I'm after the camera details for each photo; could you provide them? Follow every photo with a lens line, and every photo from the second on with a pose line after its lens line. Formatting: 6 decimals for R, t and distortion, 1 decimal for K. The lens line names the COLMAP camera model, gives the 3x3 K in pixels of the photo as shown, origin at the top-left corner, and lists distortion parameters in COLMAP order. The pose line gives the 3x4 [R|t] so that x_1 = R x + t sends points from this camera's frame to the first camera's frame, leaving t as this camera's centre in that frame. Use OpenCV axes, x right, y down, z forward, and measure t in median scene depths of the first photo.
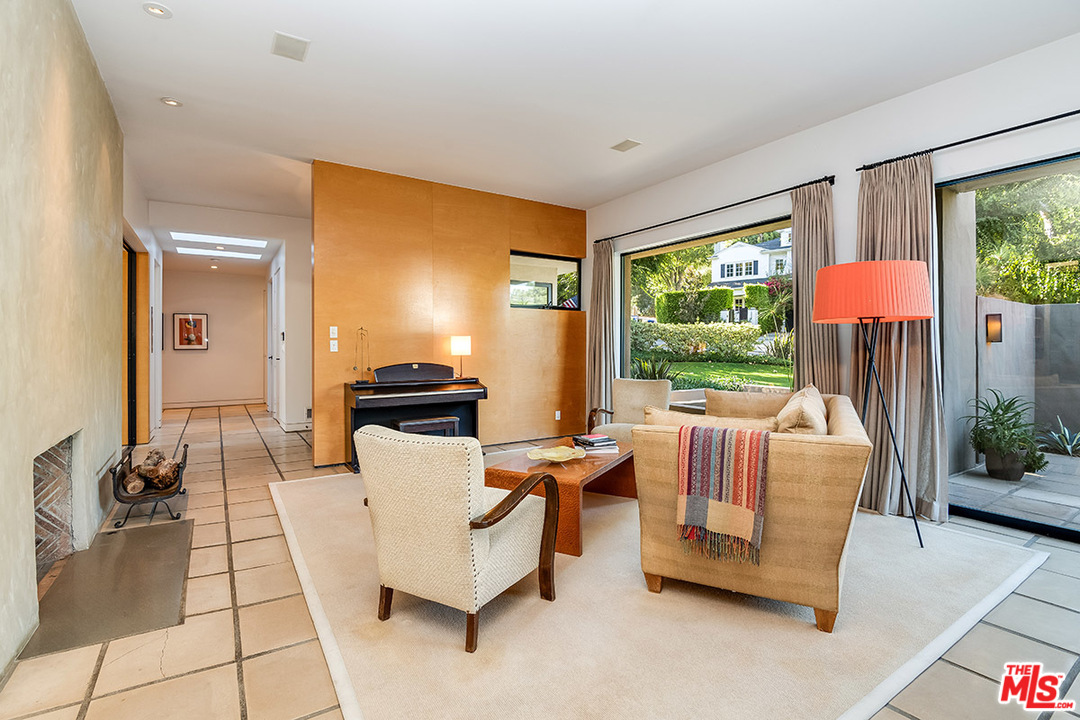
lens RADIAL K [[500.9, 0, 538.4], [0, 500.9, 343.6], [0, 0, 1]] dist [-0.000588, -0.000587]
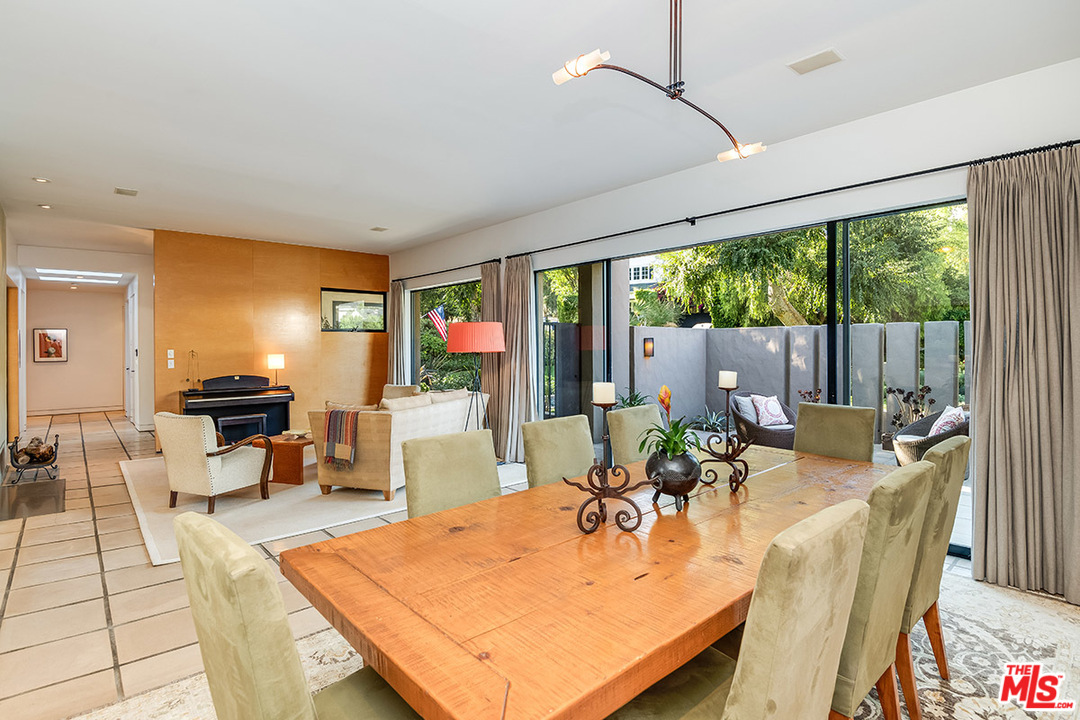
lens RADIAL K [[538.0, 0, 553.2], [0, 538.0, 345.6], [0, 0, 1]] dist [-0.028638, -0.000891]
pose [[0.985582, -0.004336, 0.169144, 0.342555], [0.003622, 0.999983, 0.004529, -0.043904], [-0.169161, -0.003851, 0.985581, -0.549949]]
